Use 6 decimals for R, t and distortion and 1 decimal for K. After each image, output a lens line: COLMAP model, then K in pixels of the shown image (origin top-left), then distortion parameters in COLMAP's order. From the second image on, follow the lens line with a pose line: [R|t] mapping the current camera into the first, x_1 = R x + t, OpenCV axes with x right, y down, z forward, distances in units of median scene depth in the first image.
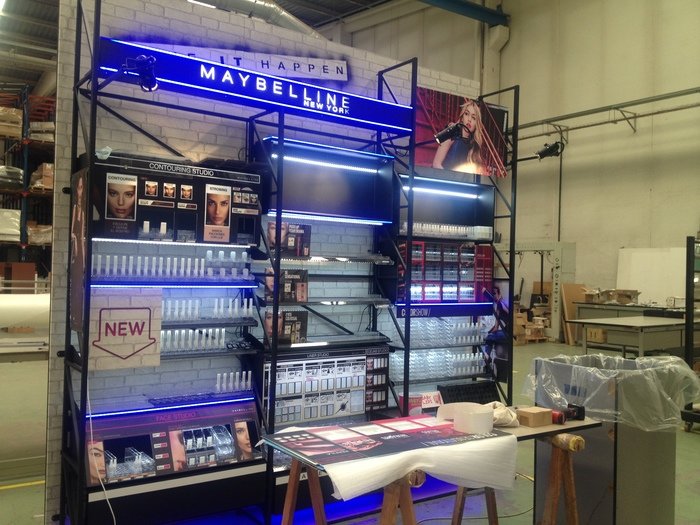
lens RADIAL K [[657.1, 0, 350.0], [0, 657.1, 262.5], [0, 0, 1]] dist [0.069208, -0.007457]
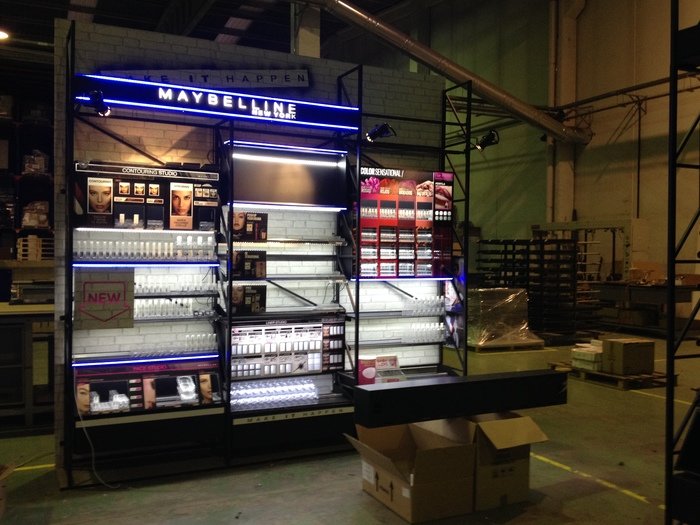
lens RADIAL K [[683.9, 0, 350.0], [0, 683.9, 262.5], [0, 0, 1]] dist [0.063007, 0.005526]
pose [[0.987283, -0.011228, -0.158576, 0.296337], [0.015388, 0.999568, 0.025036, 0.003648], [0.158226, -0.027158, 0.987029, -0.211980]]
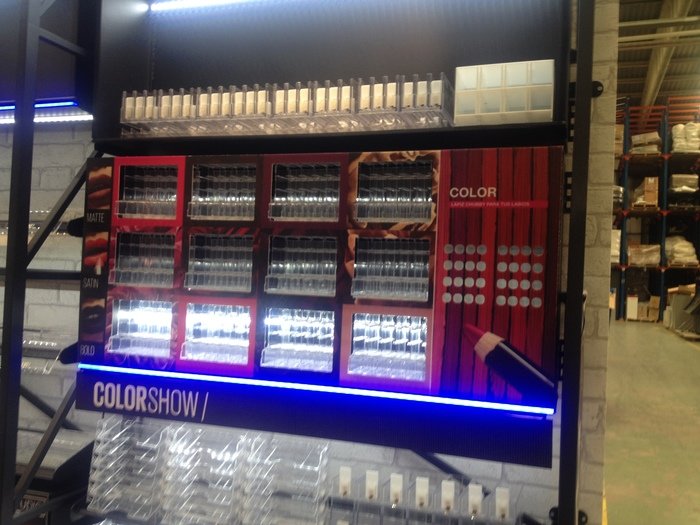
lens RADIAL K [[657.1, 0, 350.0], [0, 657.1, 262.5], [0, 0, 1]] dist [0.069208, -0.007457]
pose [[0.571375, -0.016949, -0.820514, 0.465261], [-0.015382, 0.999390, -0.031356, 0.027065], [0.820545, 0.030537, 0.570765, 1.056379]]
